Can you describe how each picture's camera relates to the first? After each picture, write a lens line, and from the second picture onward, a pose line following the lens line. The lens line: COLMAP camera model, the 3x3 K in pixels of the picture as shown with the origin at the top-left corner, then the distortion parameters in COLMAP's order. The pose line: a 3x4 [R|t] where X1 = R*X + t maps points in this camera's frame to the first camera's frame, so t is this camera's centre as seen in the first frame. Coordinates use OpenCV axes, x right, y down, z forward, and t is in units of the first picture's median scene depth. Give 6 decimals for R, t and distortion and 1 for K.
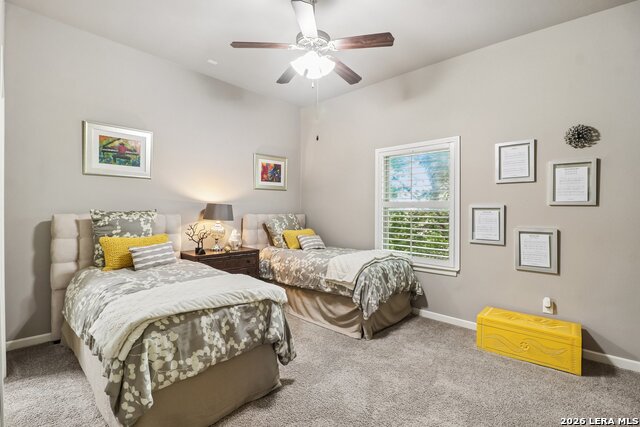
lens RADIAL K [[301.2, 0, 316.1], [0, 301.2, 208.2], [0, 0, 1]] dist [0.006977, 0.000153]
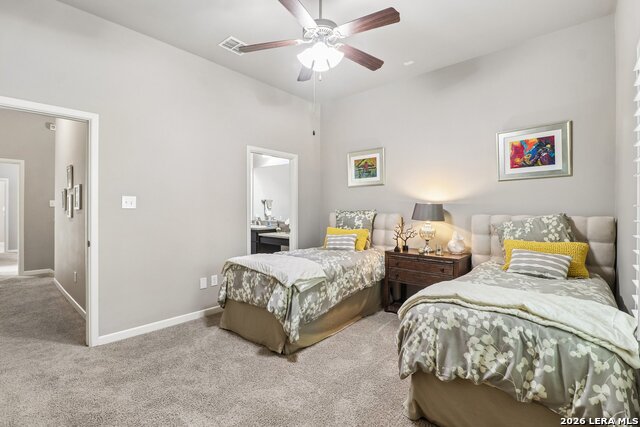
lens RADIAL K [[301.2, 0, 316.1], [0, 301.2, 208.2], [0, 0, 1]] dist [0.006977, 0.000153]
pose [[0.026002, -0.016718, -0.999522, 0.729812], [0.005085, 0.999849, -0.016591, 0.018624], [0.999649, -0.004651, 0.026083, 0.740034]]
